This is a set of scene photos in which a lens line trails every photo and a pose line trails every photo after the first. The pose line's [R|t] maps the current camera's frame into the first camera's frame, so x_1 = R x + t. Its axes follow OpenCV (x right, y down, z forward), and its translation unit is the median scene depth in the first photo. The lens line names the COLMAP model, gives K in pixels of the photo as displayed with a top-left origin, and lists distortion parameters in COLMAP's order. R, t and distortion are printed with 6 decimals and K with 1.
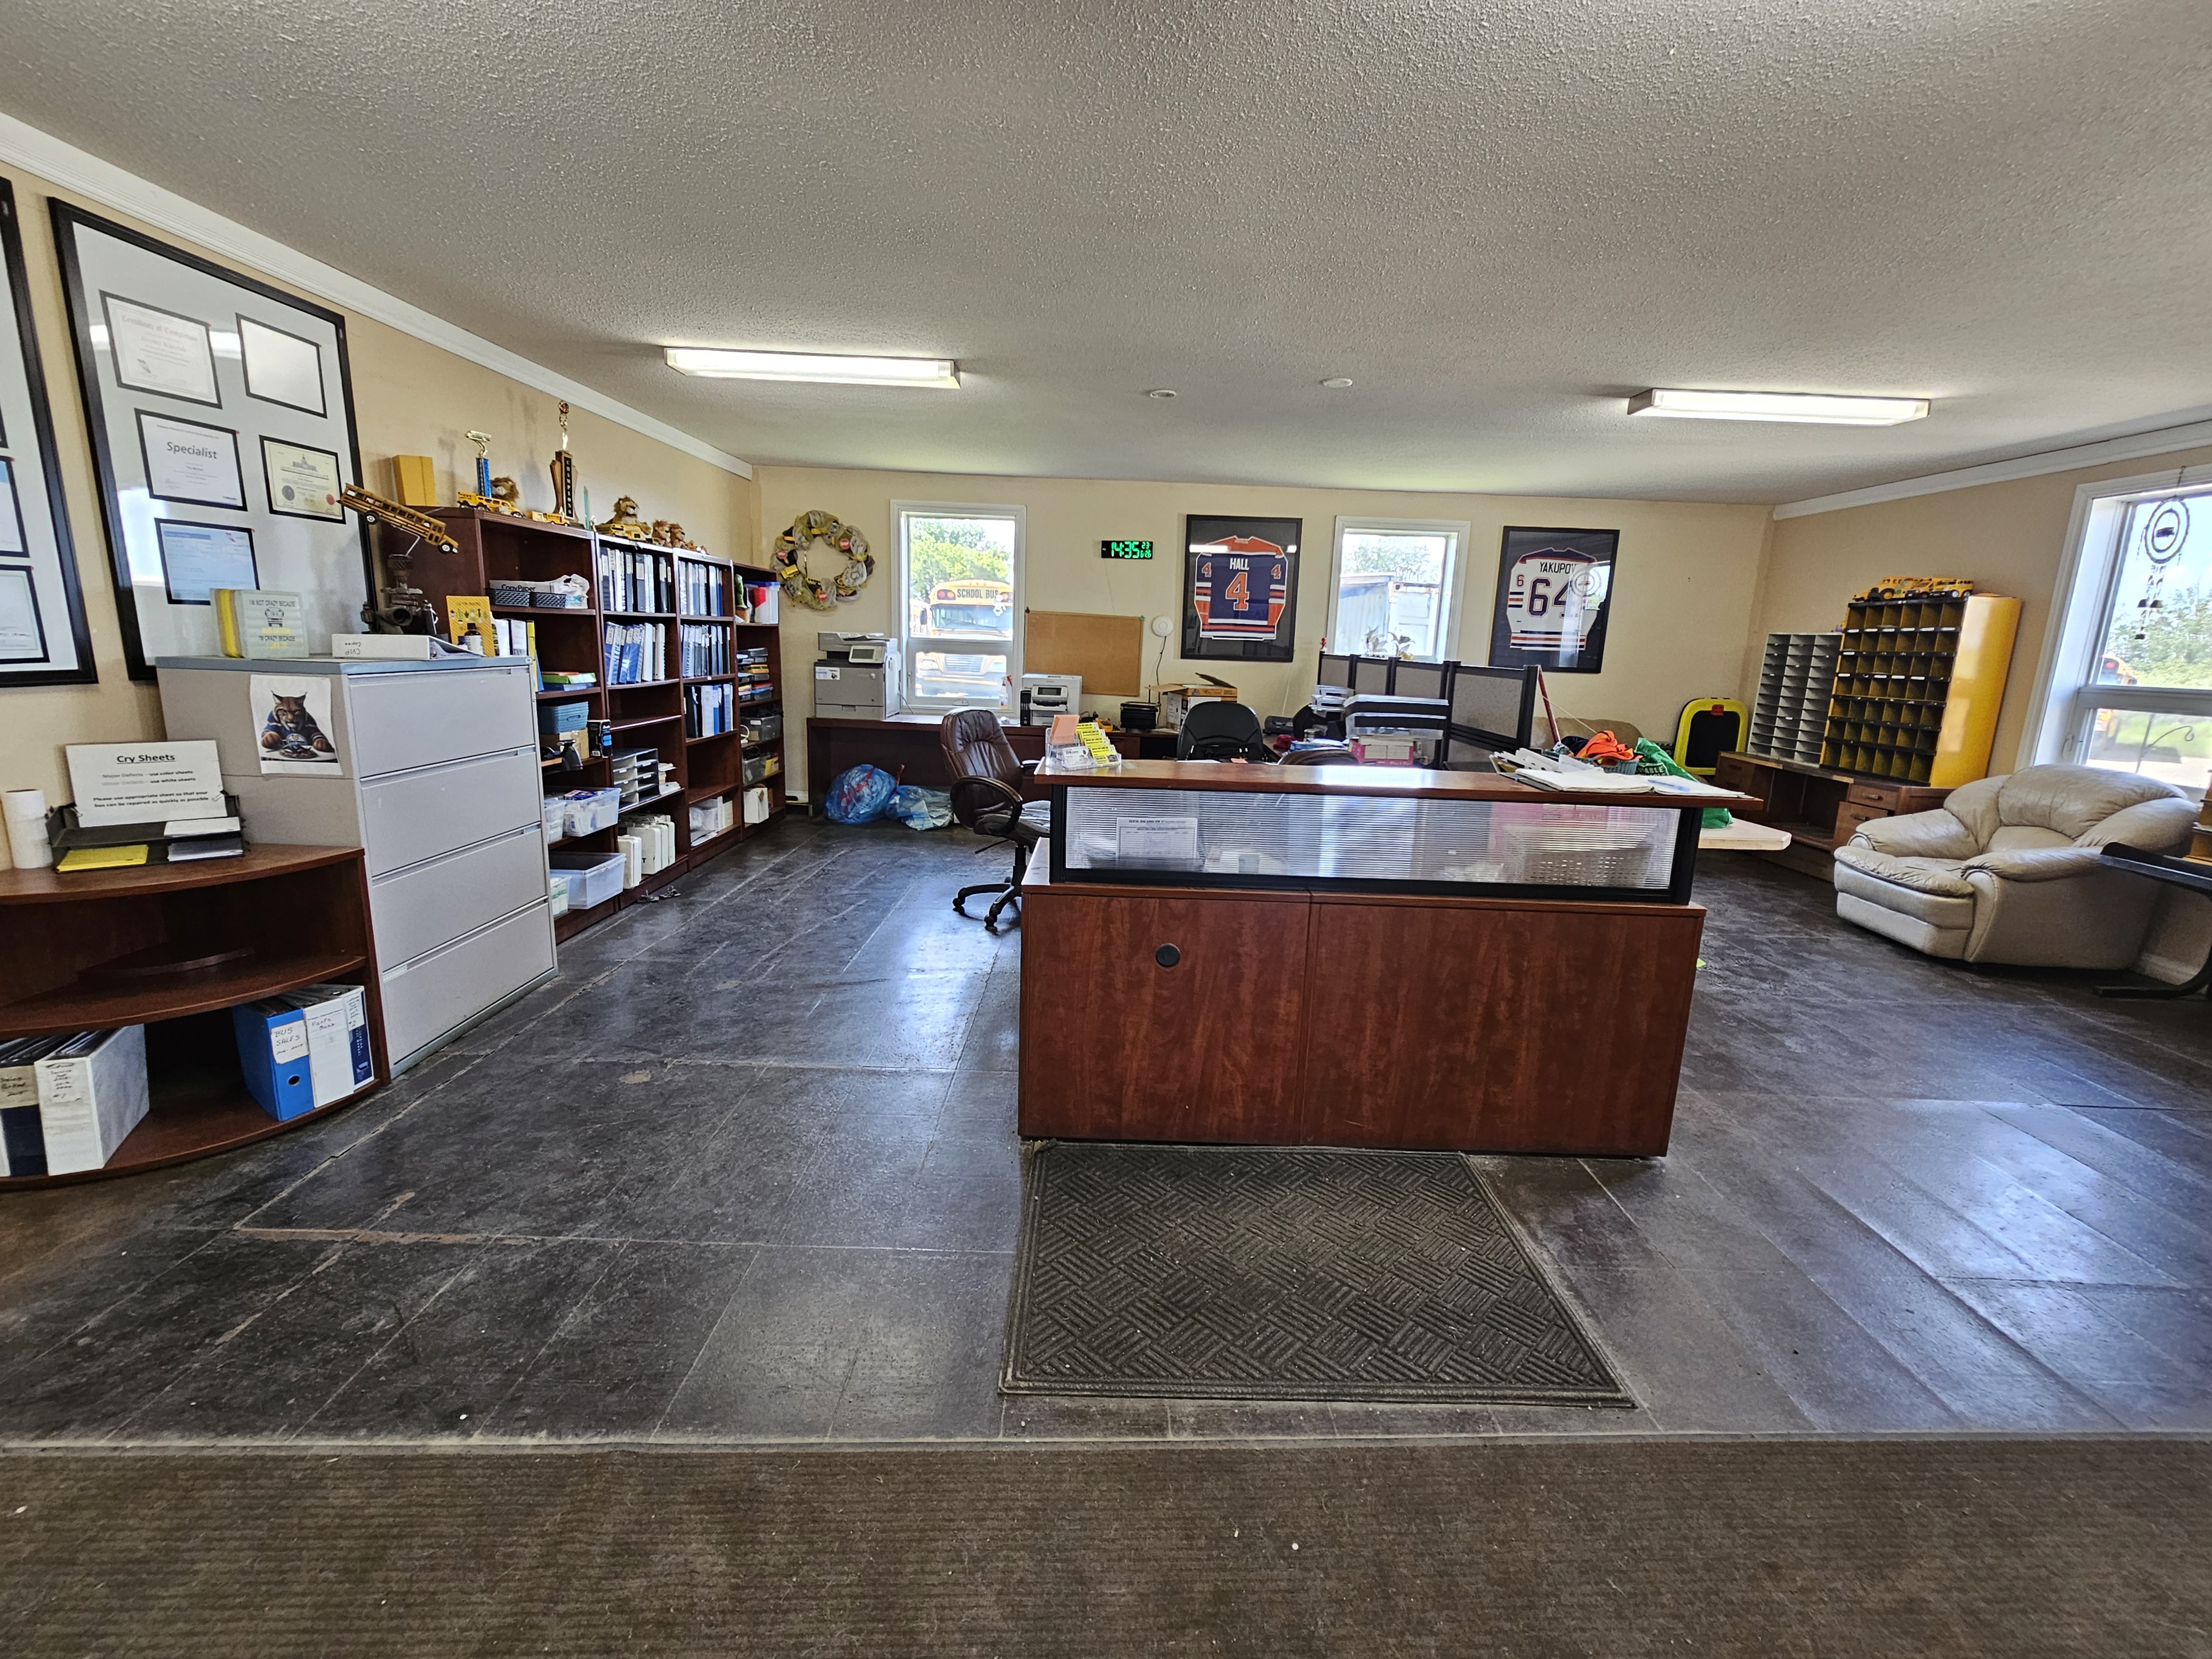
lens RADIAL K [[939.3, 0, 1106.0], [0, 939.3, 829.5], [0, 0, 1]] dist [0.001141, -0.001145]
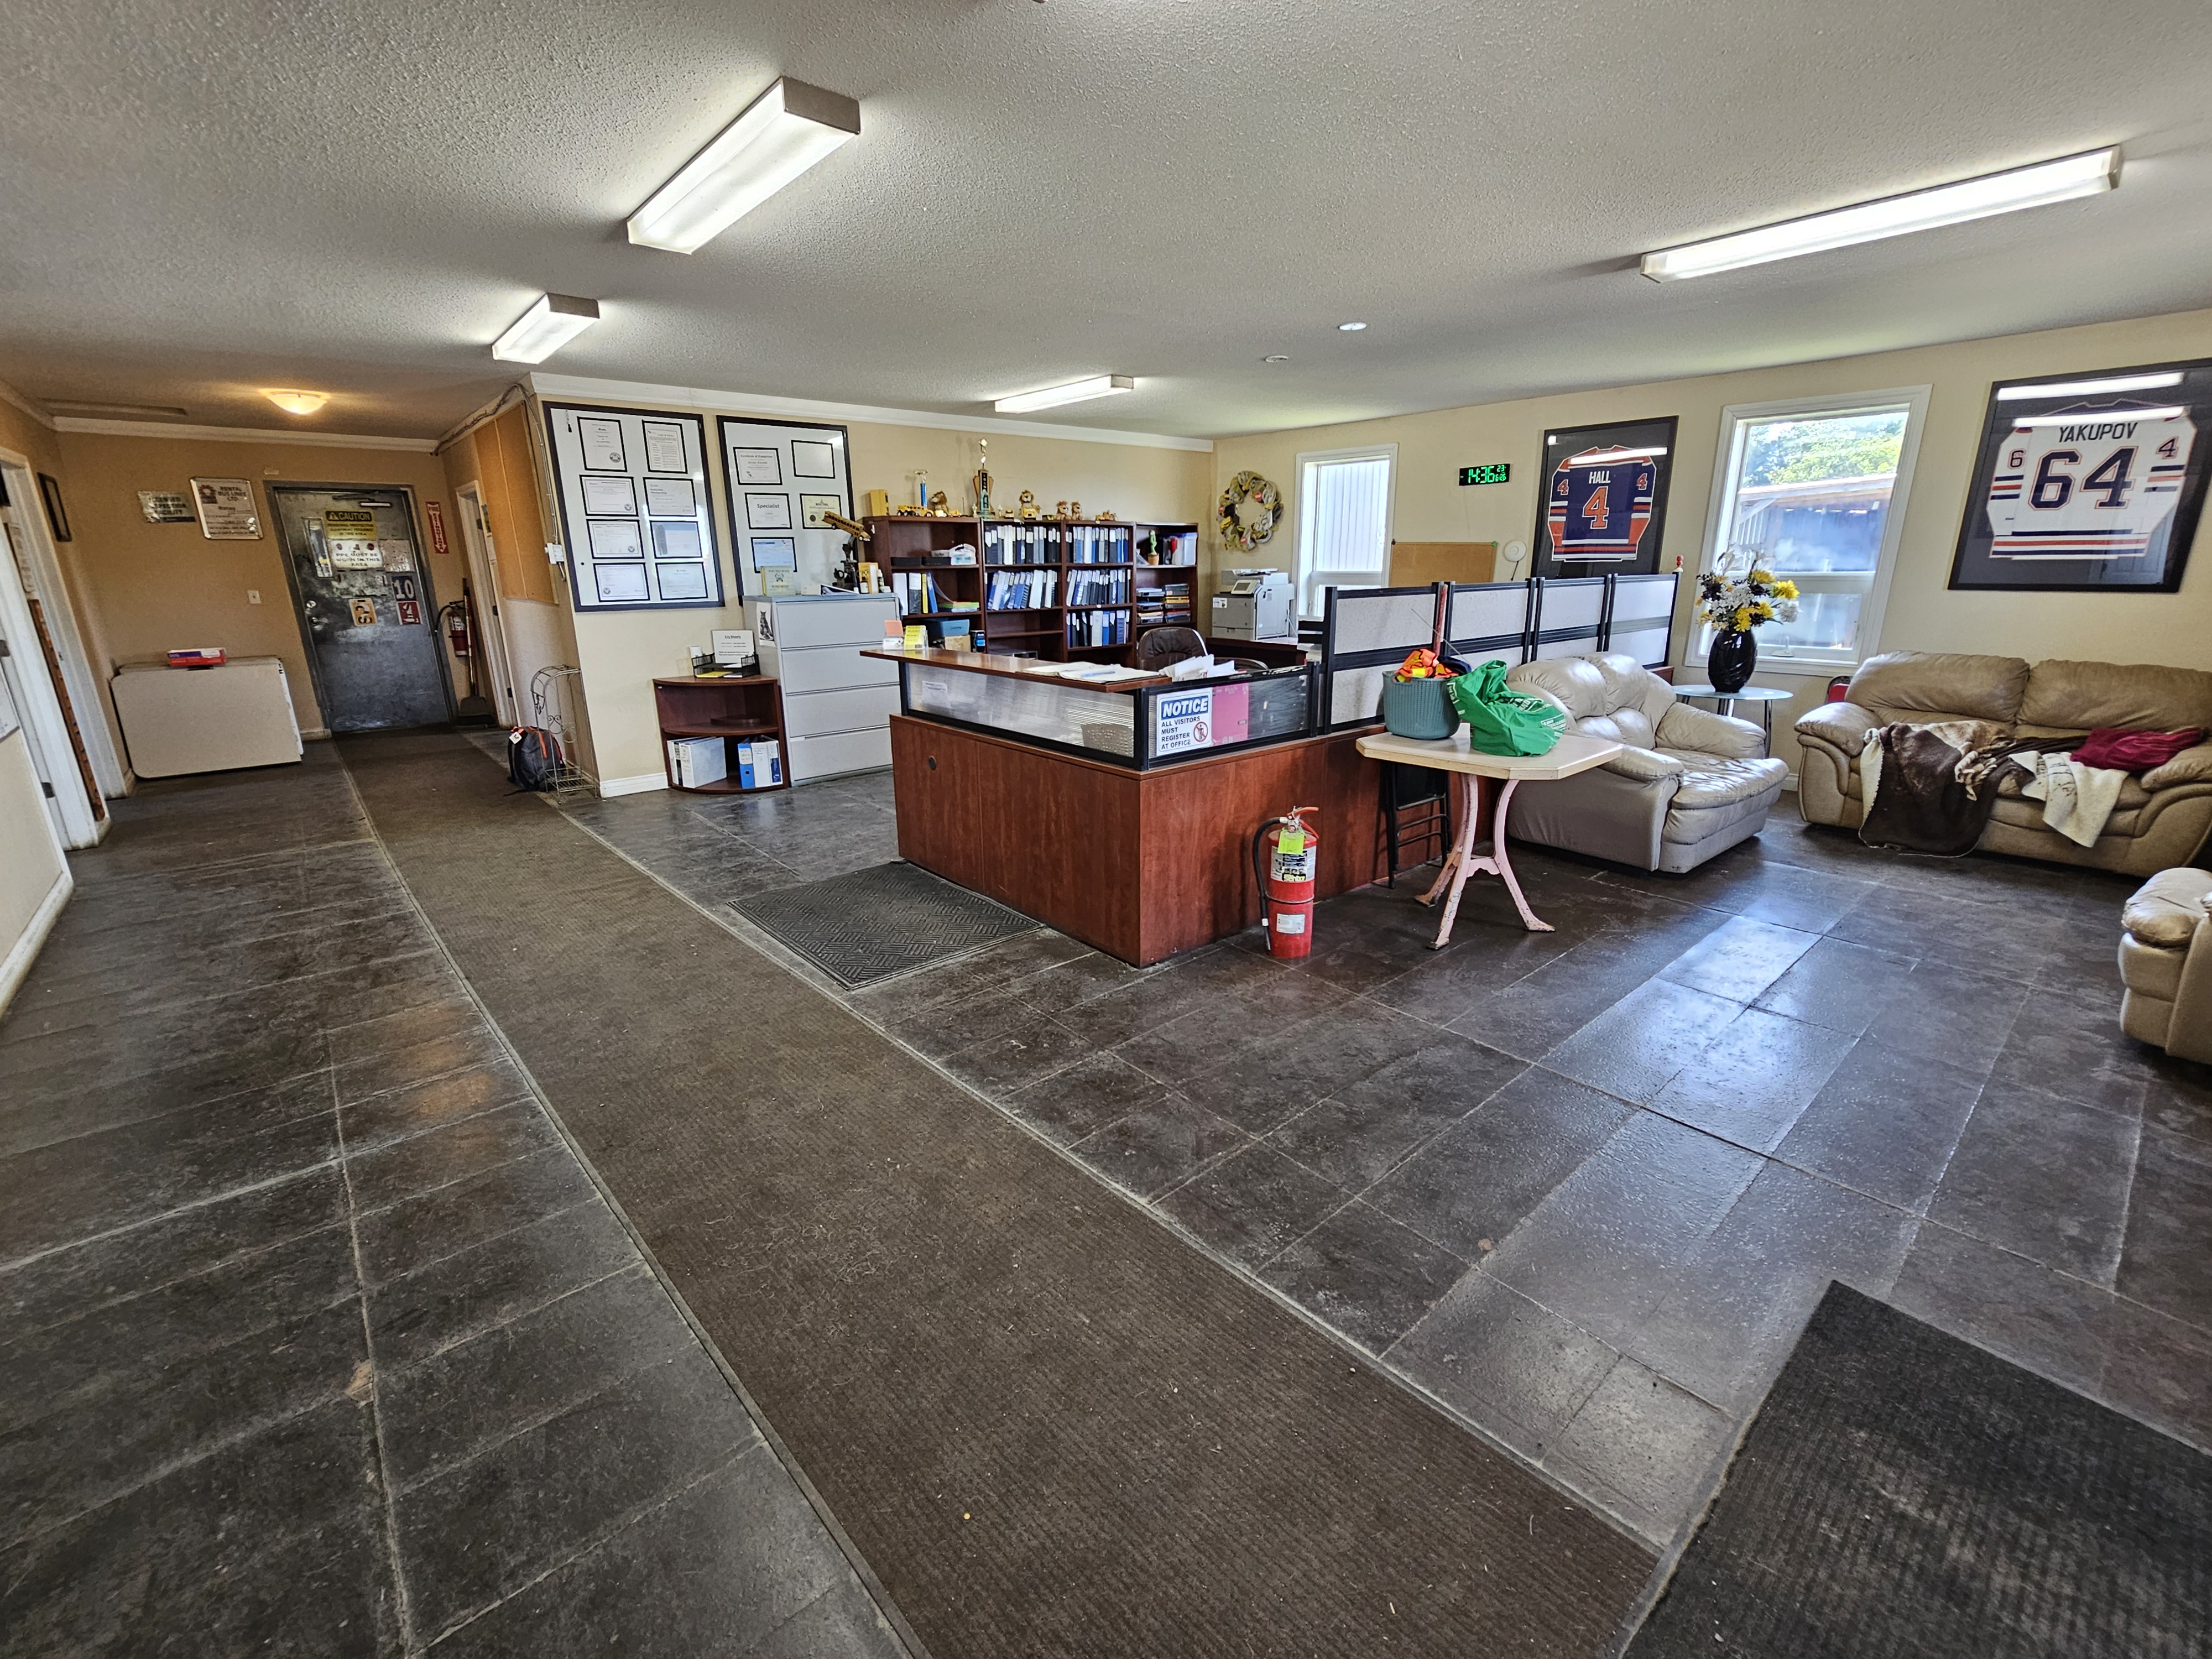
lens RADIAL K [[939.3, 0, 1106.0], [0, 939.3, 829.5], [0, 0, 1]] dist [0.001141, -0.001145]
pose [[0.648211, 0.170341, -0.742163, 0.949493], [-0.120488, 0.985323, 0.120915, 0.004551], [0.751867, 0.011043, 0.659222, 0.063133]]
